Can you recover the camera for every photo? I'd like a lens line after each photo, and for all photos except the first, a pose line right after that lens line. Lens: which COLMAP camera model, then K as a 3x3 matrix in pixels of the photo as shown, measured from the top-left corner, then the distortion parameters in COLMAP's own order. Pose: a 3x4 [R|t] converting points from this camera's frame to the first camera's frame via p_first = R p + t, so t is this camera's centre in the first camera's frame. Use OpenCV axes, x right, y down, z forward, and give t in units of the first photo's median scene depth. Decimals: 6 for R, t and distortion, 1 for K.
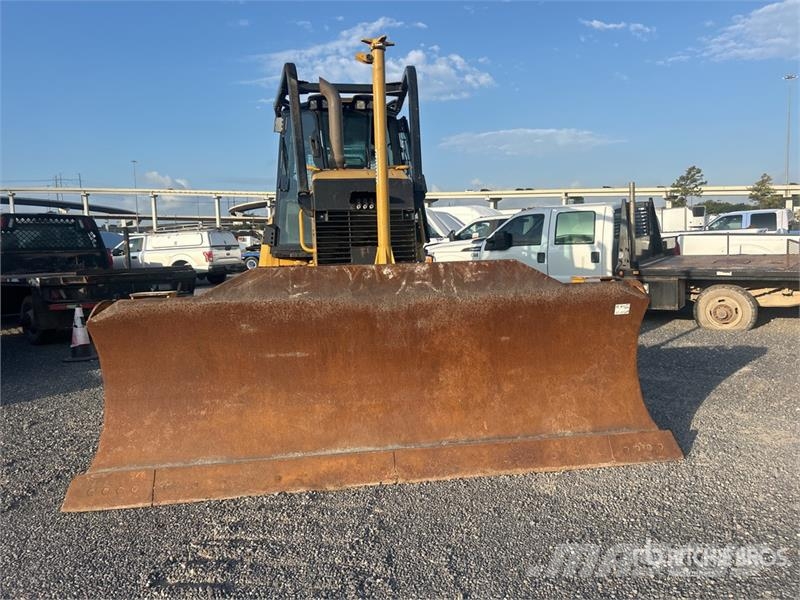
lens RADIAL K [[597.6, 0, 405.7], [0, 597.6, 300.3], [0, 0, 1]] dist [0.065423, -0.067407]
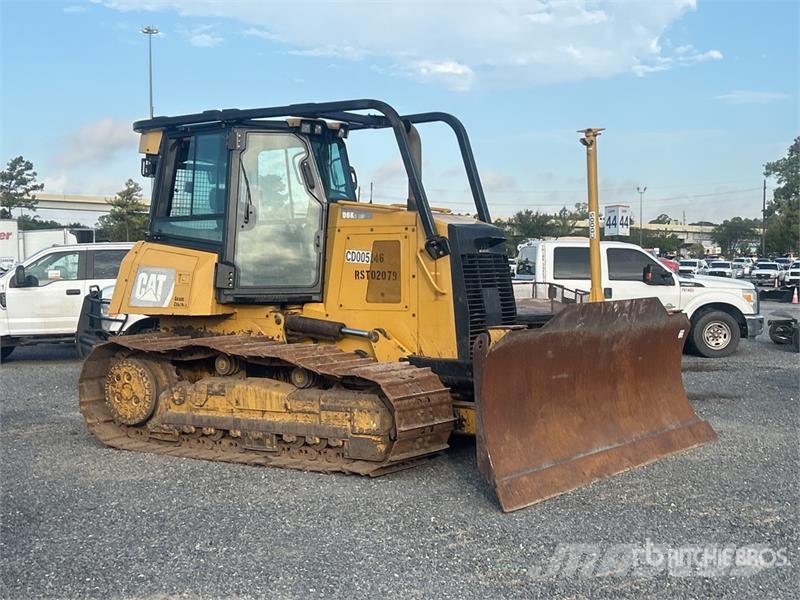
lens RADIAL K [[1126.0, 0, 388.3], [0, 1126.0, 313.5], [0, 0, 1]] dist [0.147163, -0.071558]
pose [[0.710062, -0.014238, 0.703995, -2.029687], [0.065852, 0.996757, -0.046260, 0.046554], [-0.701053, 0.079207, 0.708697, -0.380692]]
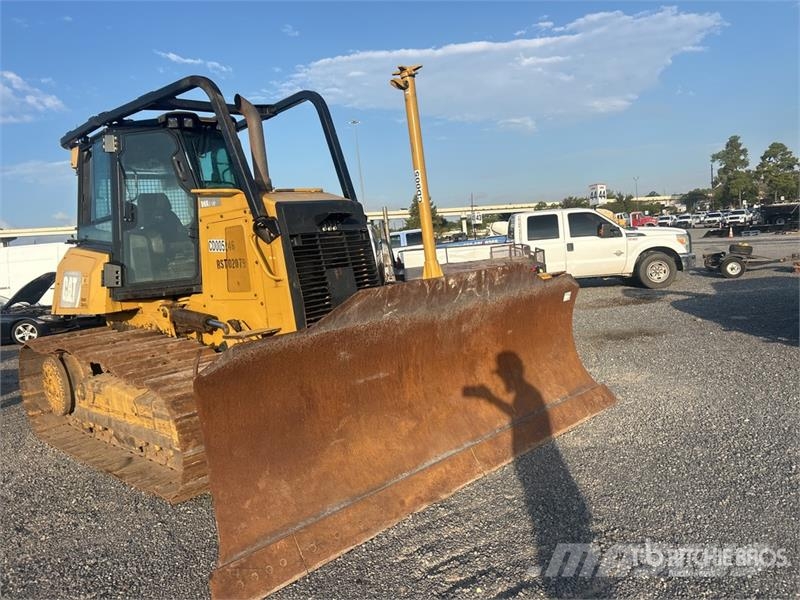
lens RADIAL K [[597.6, 0, 405.7], [0, 597.6, 300.3], [0, 0, 1]] dist [0.065423, -0.067407]
pose [[0.808190, -0.113045, 0.577970, -0.693483], [0.141900, 0.989869, -0.004813, -0.020904], [-0.571571, 0.085904, 0.816044, 0.166078]]
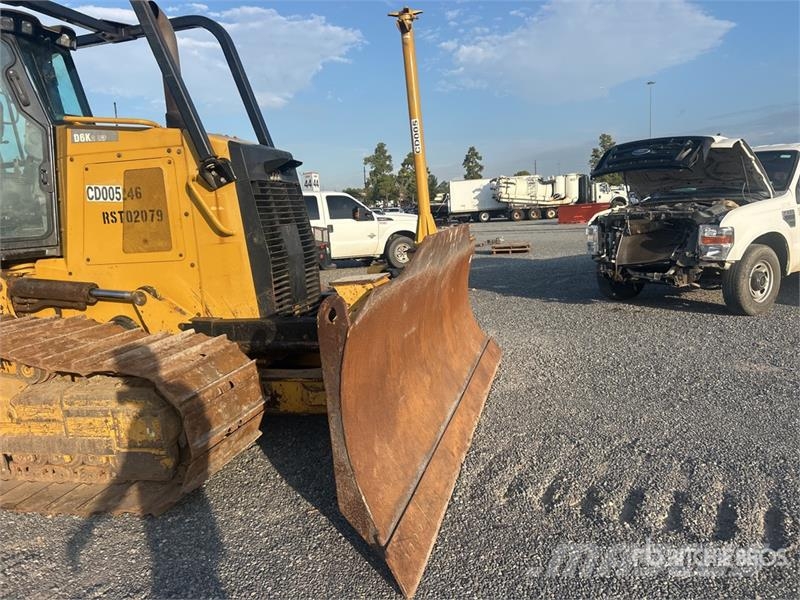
lens RADIAL K [[605.8, 0, 402.6], [0, 605.8, 296.4], [0, 0, 1]] dist [0.047210, -0.053566]
pose [[0.395073, -0.136642, 0.908431, -1.026311], [0.153150, 0.984834, 0.081530, -0.040205], [-0.905794, 0.106916, 0.410008, 0.619455]]
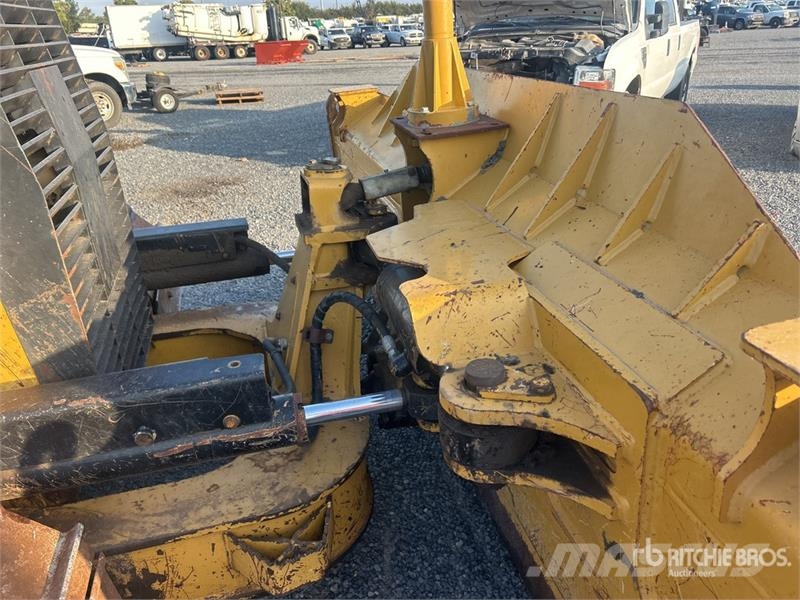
lens RADIAL K [[597.6, 0, 405.7], [0, 597.6, 300.3], [0, 0, 1]] dist [0.065423, -0.067407]
pose [[-0.105771, -0.387656, 0.915716, -0.499670], [0.149670, 0.904184, 0.400062, -0.095836], [-0.983062, 0.179370, -0.037616, 1.073200]]
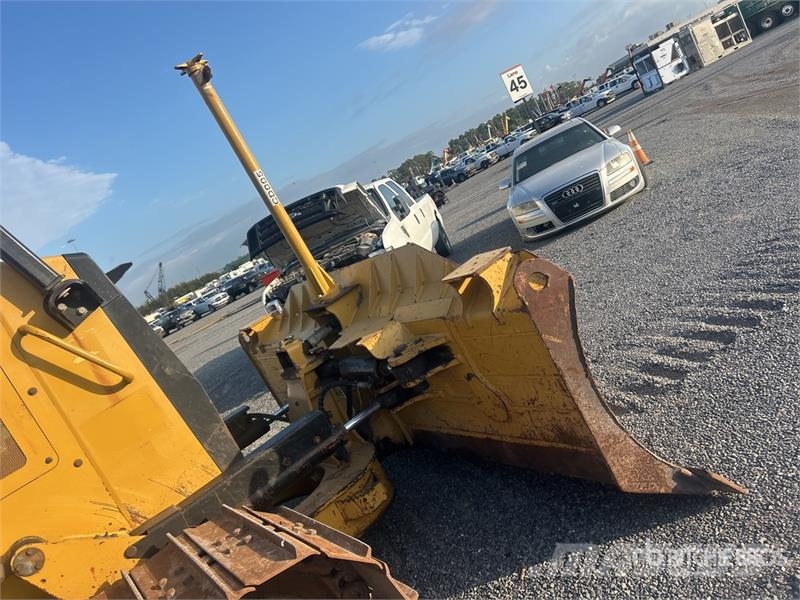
lens RADIAL K [[597.6, 0, 405.7], [0, 597.6, 300.3], [0, 0, 1]] dist [0.065423, -0.067407]
pose [[-0.395911, 0.063544, 0.916088, -0.931529], [0.542019, 0.821457, 0.177268, -0.129552], [-0.741262, 0.566719, -0.359666, 1.250683]]
